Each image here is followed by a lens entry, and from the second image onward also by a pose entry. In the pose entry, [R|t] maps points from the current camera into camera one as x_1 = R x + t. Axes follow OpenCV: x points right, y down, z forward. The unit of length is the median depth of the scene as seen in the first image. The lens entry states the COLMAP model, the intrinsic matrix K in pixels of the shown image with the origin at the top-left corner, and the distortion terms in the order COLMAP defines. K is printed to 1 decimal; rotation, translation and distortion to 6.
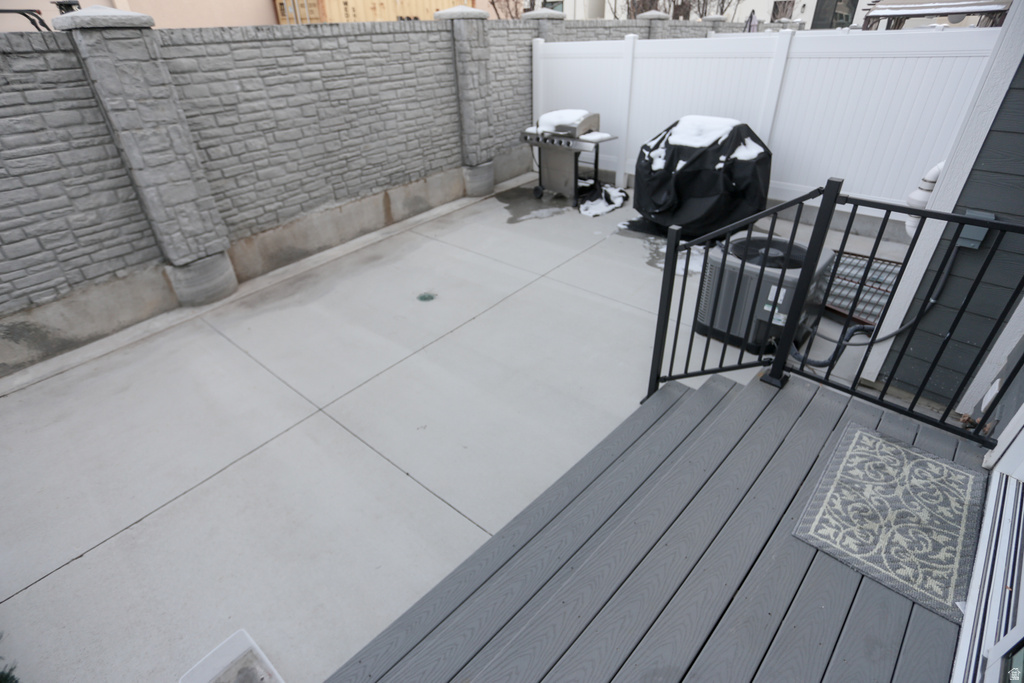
lens RADIAL K [[494.3, 0, 519.5], [0, 494.3, 340.6], [0, 0, 1]] dist [-0.063762, 0.024504]
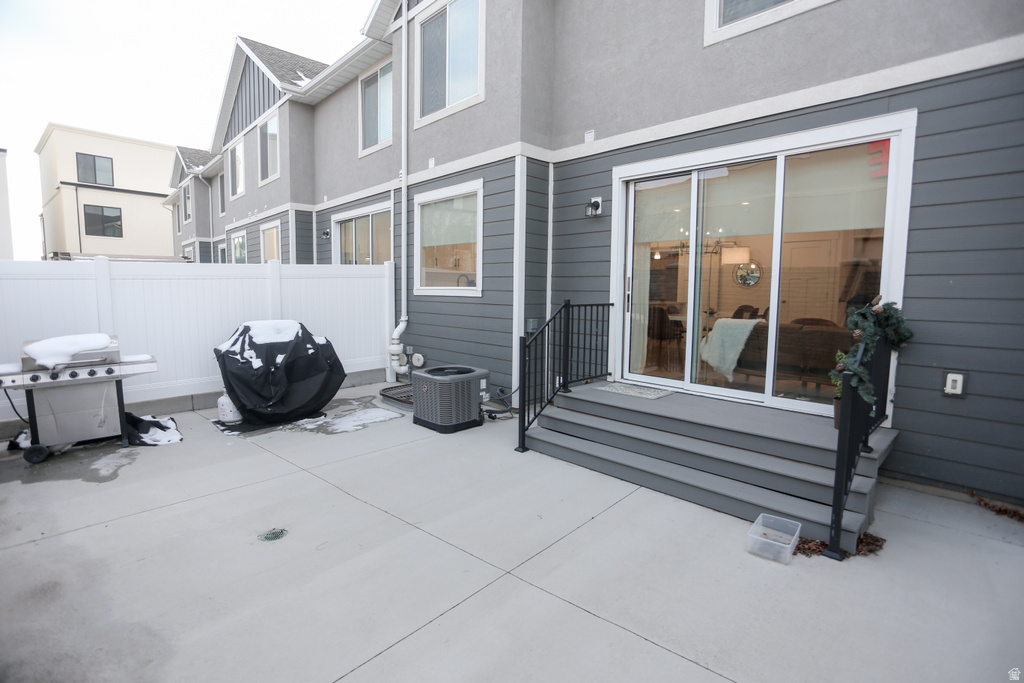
lens RADIAL K [[494.3, 0, 519.5], [0, 494.3, 340.6], [0, 0, 1]] dist [-0.063762, 0.024504]
pose [[0.037698, -0.083146, 0.995824, -0.742498], [0.531247, 0.845711, 0.050502, -0.149454], [-0.846378, 0.527124, 0.076053, 0.401403]]
